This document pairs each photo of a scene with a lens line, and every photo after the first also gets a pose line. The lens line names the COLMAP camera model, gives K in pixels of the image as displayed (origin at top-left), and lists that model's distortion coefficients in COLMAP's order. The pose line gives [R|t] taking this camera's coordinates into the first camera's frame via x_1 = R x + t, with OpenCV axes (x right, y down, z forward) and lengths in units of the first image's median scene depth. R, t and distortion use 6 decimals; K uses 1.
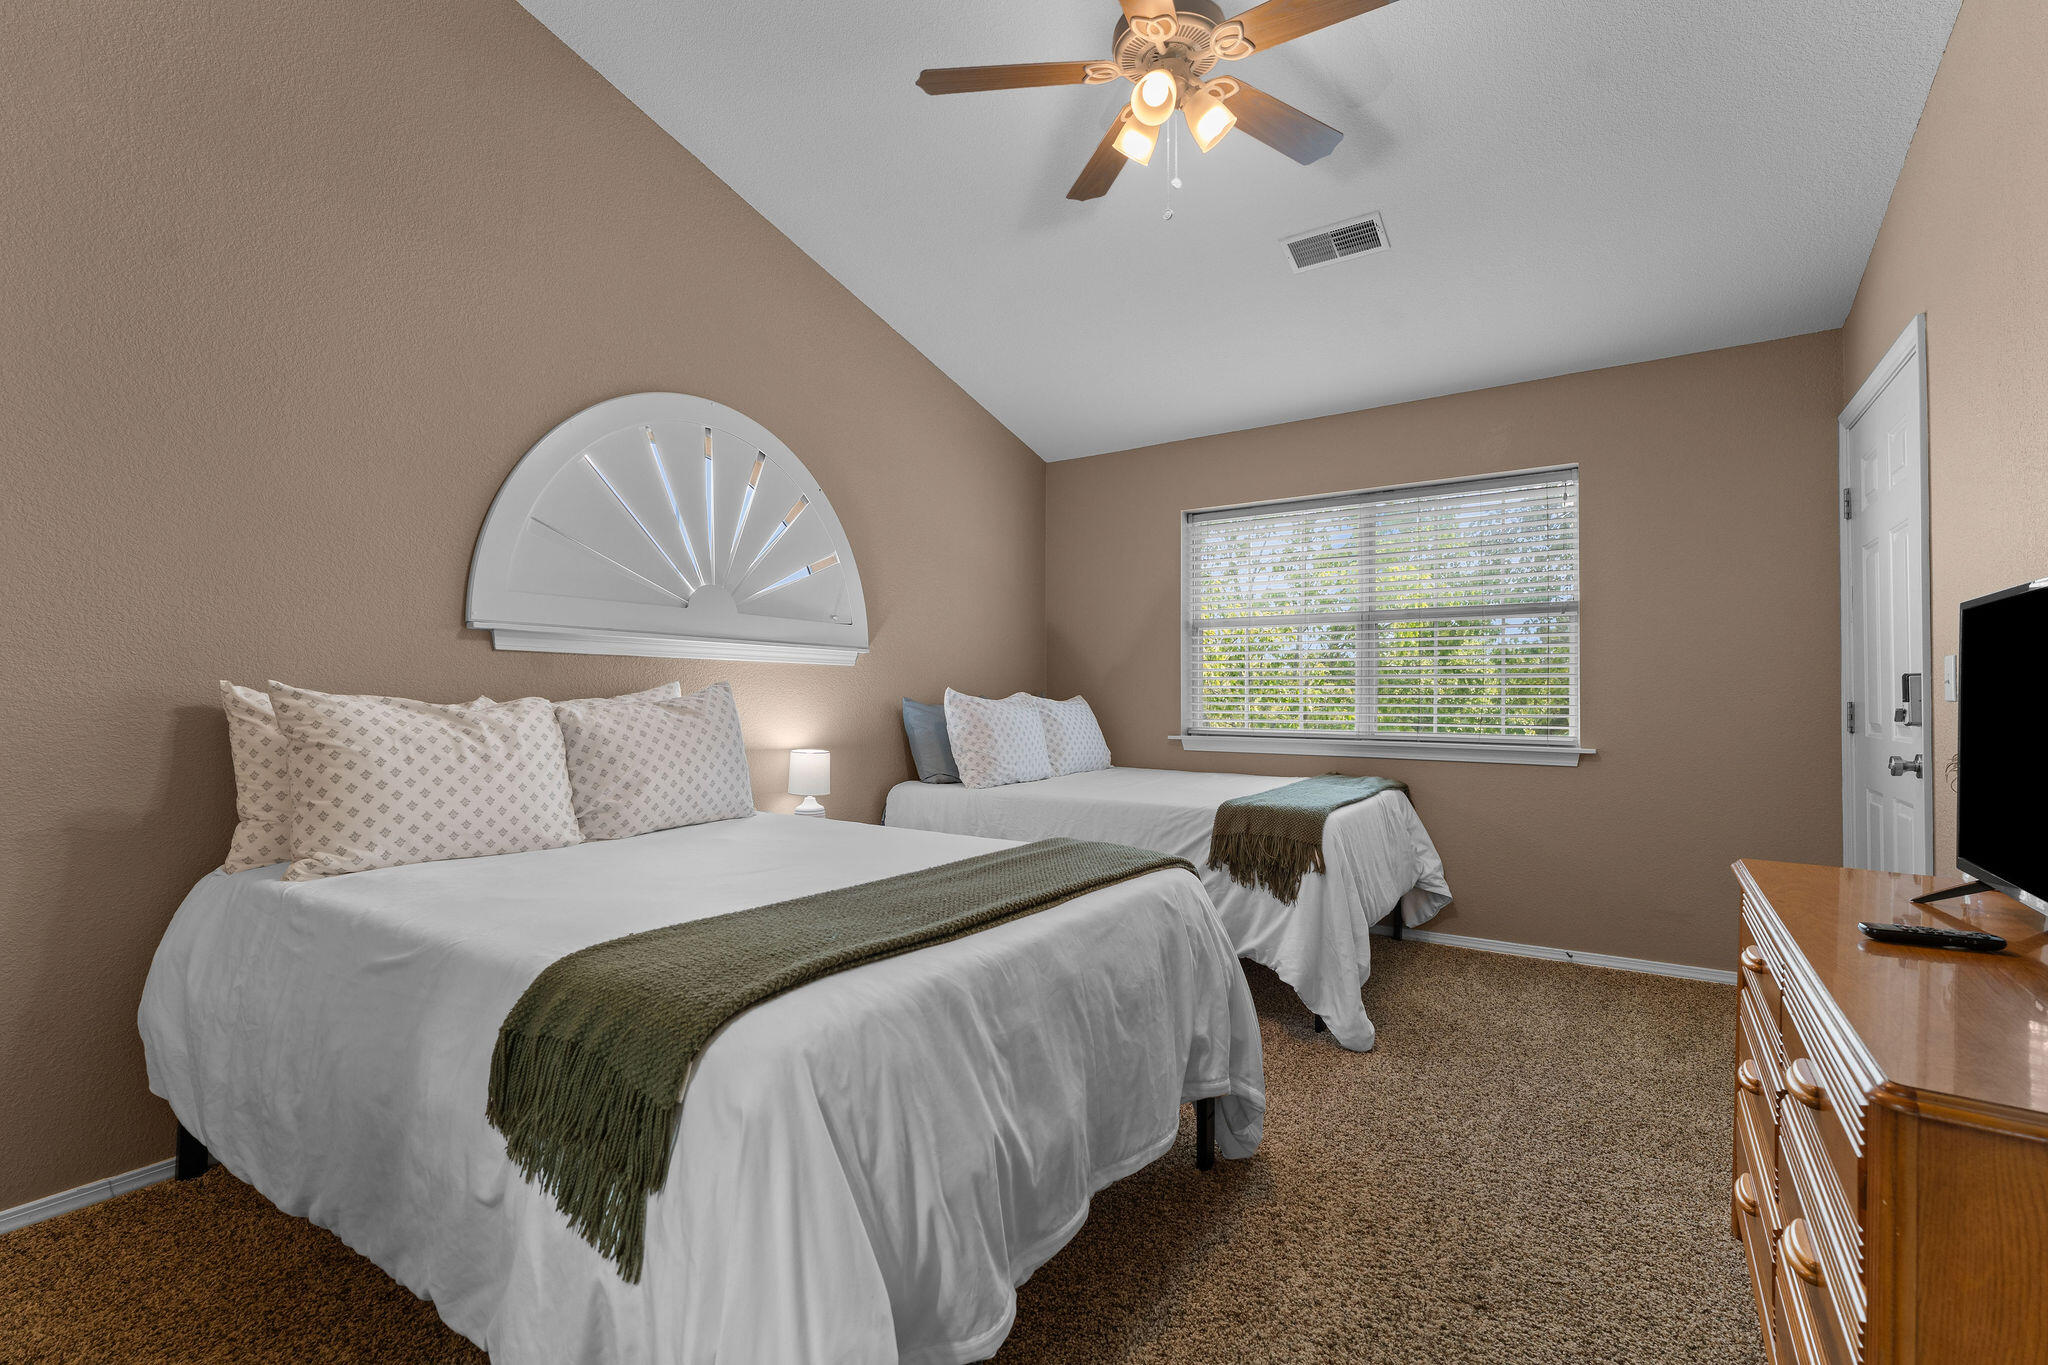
lens RADIAL K [[890.8, 0, 1002.1], [0, 890.8, 689.6], [0, 0, 1]] dist [-0.003272, -0.000181]
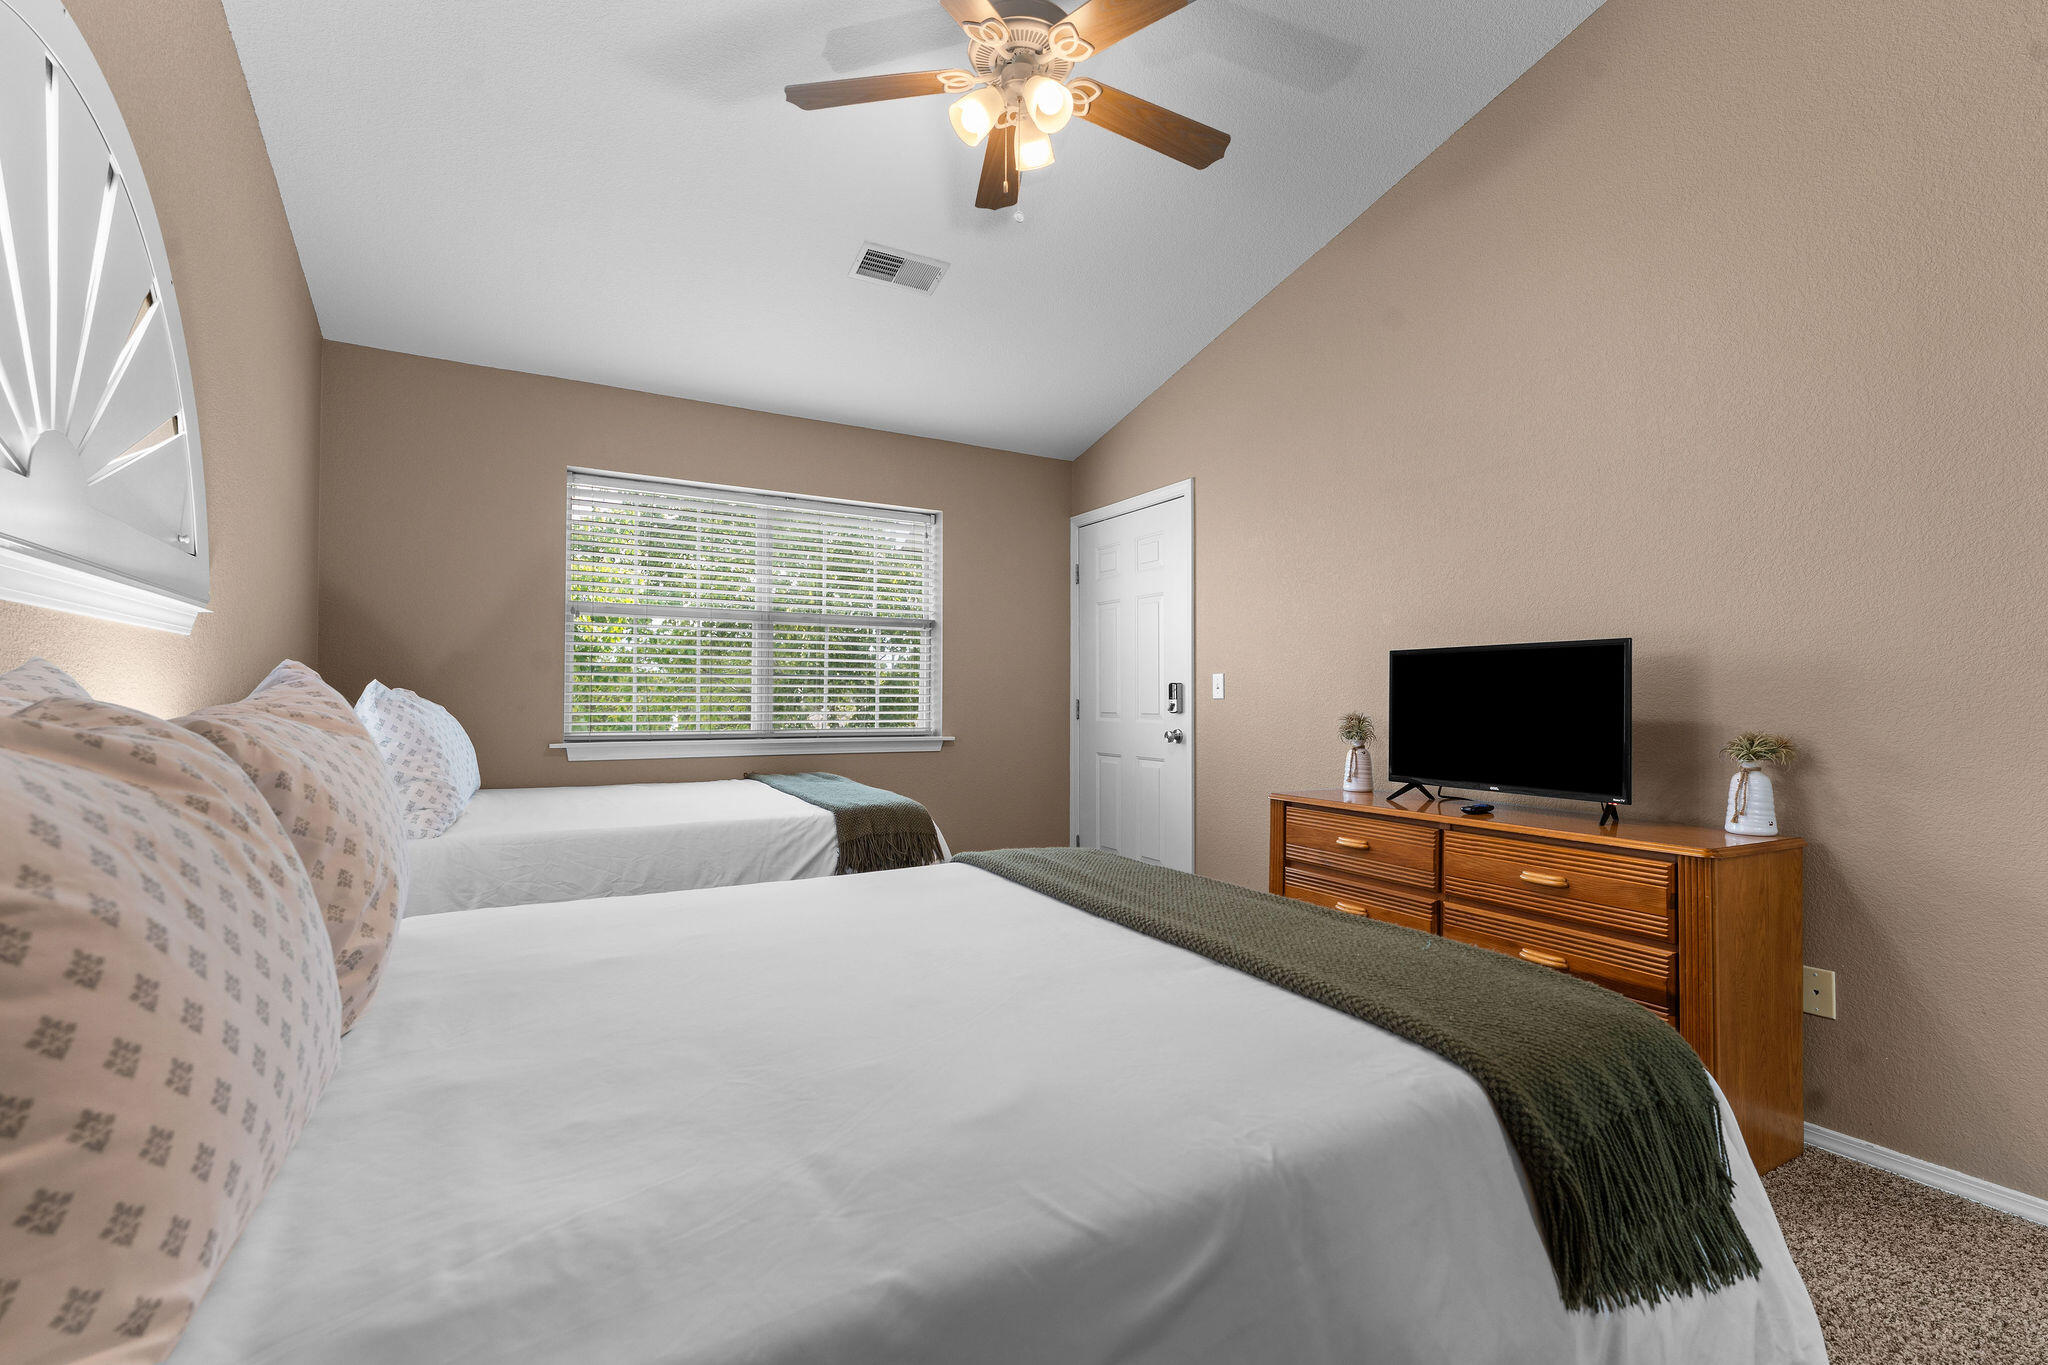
lens RADIAL K [[890.8, 0, 1025.7], [0, 890.8, 688.4], [0, 0, 1]] dist [-0.003272, -0.000181]
pose [[0.442896, 0.007327, 0.896543, -0.432079], [-0.007945, 0.999959, -0.004248, 0.002165], [-0.896538, -0.005242, 0.442936, 0.335058]]
